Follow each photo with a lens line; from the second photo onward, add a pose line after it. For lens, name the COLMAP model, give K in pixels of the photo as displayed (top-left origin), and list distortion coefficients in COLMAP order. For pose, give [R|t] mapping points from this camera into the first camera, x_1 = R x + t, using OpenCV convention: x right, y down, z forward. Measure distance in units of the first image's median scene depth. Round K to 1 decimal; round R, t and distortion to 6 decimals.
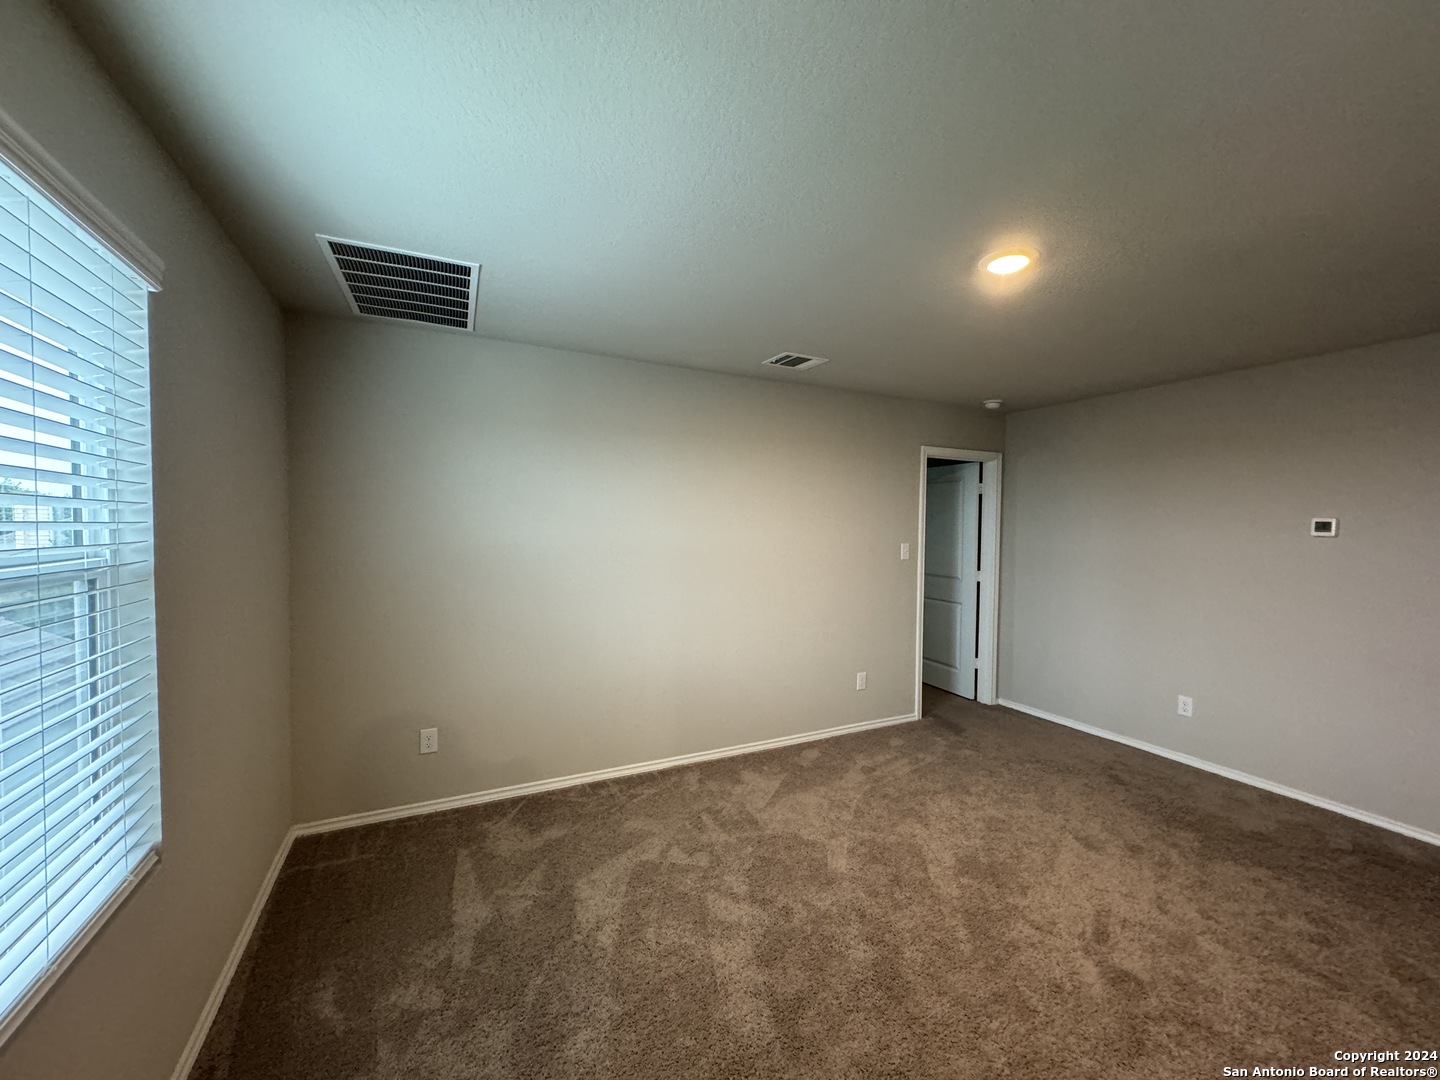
lens RADIAL K [[575.2, 0, 719.0], [0, 575.2, 539.6], [0, 0, 1]] dist [-0.001913, 0.000231]
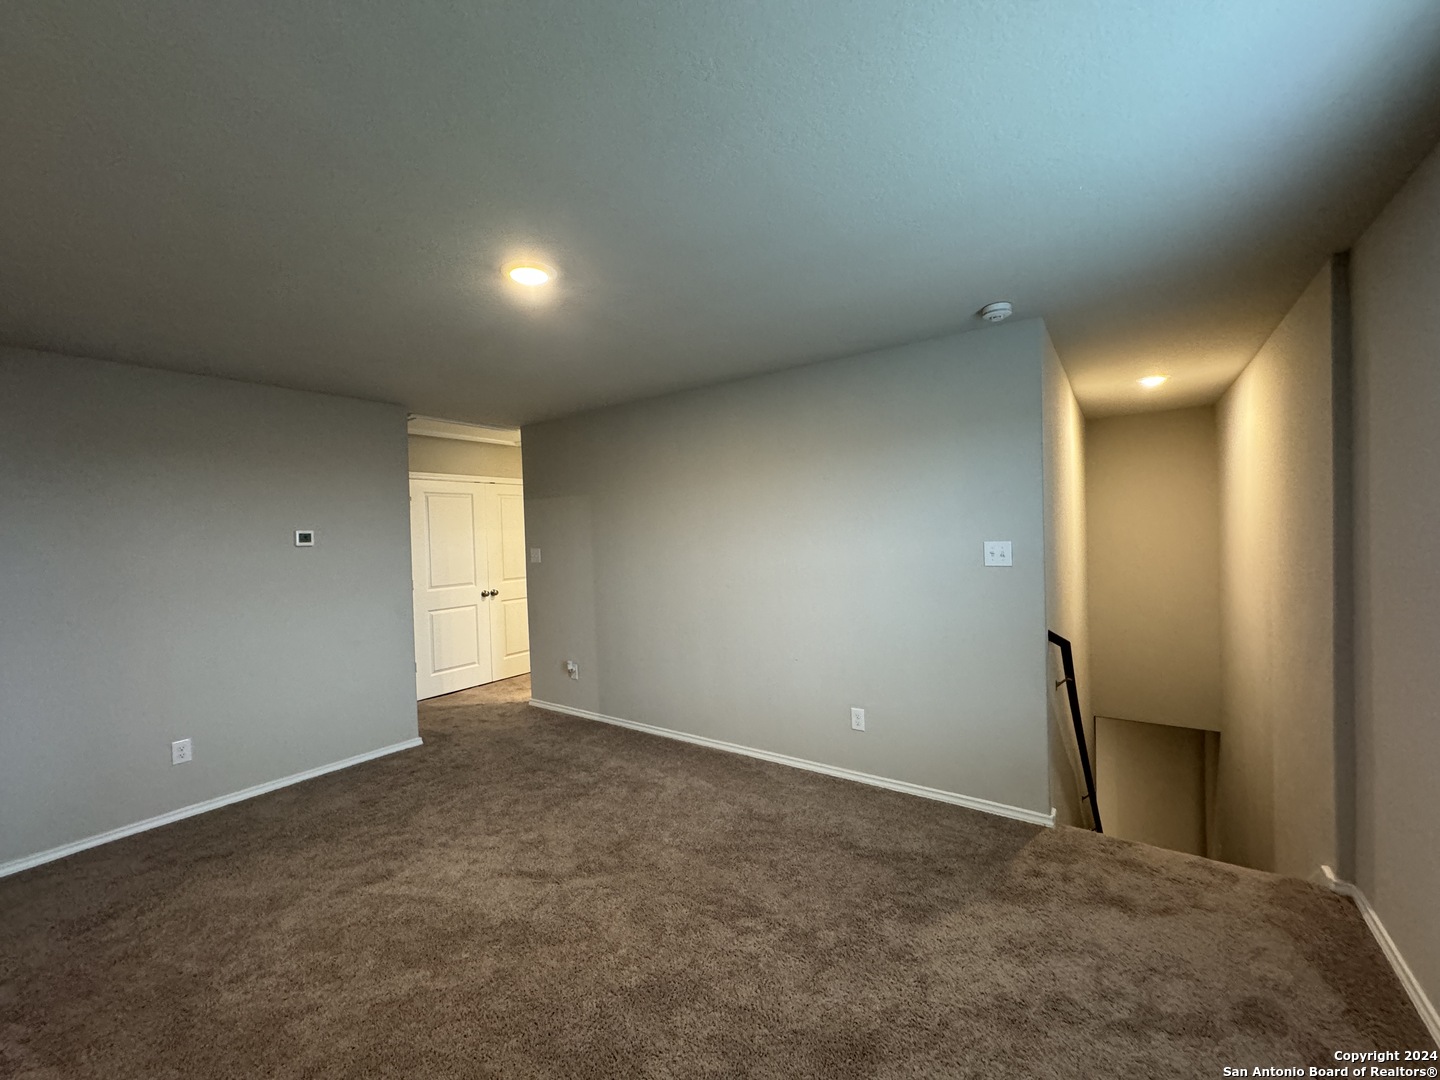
lens RADIAL K [[575.2, 0, 719.0], [0, 575.2, 539.6], [0, 0, 1]] dist [-0.001913, 0.000231]
pose [[-0.477009, -0.008888, 0.878853, -0.382764], [0.049309, 0.998103, 0.036857, -0.020574], [-0.877514, 0.060917, -0.475666, 0.823842]]
